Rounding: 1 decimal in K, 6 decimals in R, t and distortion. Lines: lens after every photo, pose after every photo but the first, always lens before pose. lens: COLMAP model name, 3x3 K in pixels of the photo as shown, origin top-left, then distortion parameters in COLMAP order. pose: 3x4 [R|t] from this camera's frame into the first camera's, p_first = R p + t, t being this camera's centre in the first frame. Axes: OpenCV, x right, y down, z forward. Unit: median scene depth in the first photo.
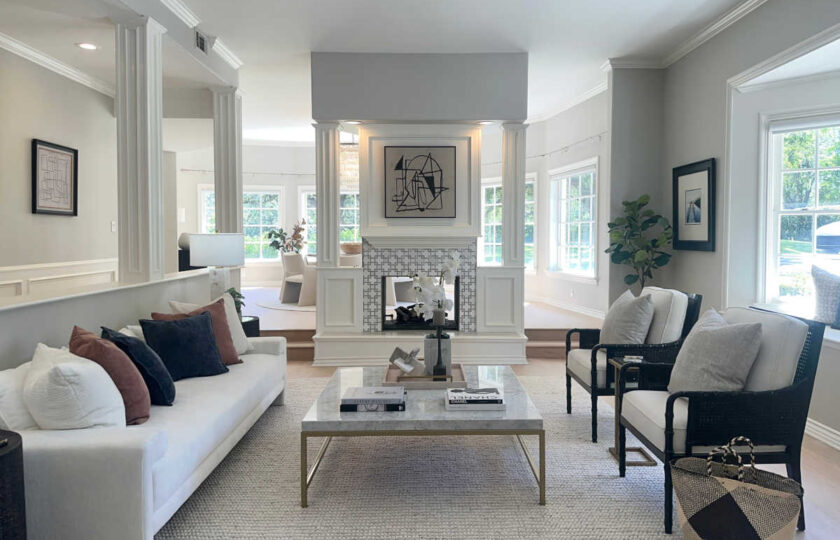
lens RADIAL K [[601.0, 0, 420.4], [0, 601.0, 268.2], [0, 0, 1]] dist [0.033469, -0.036851]
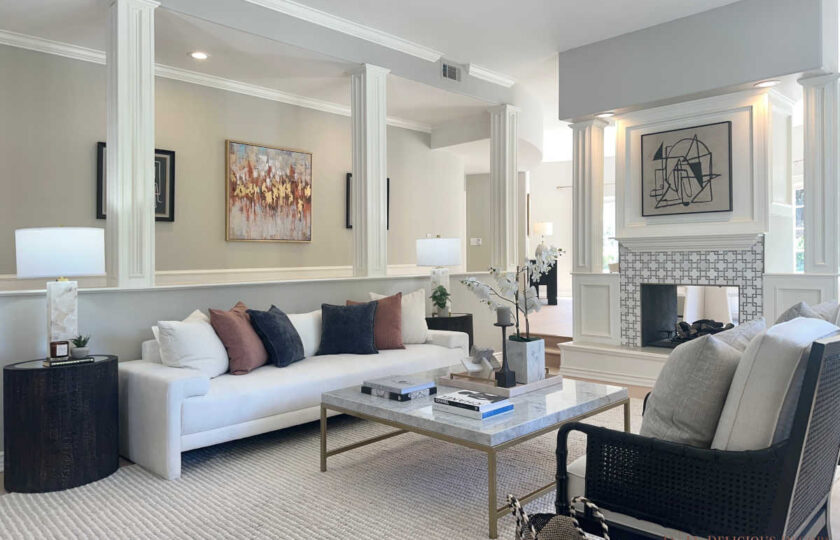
lens RADIAL K [[601.0, 0, 418.0], [0, 601.0, 266.8], [0, 0, 1]] dist [0.033469, -0.036851]
pose [[0.688137, 0.000492, -0.725581, 0.352933], [-0.025824, 0.999383, -0.023813, 0.018521], [0.725121, 0.035124, 0.687725, 0.162710]]
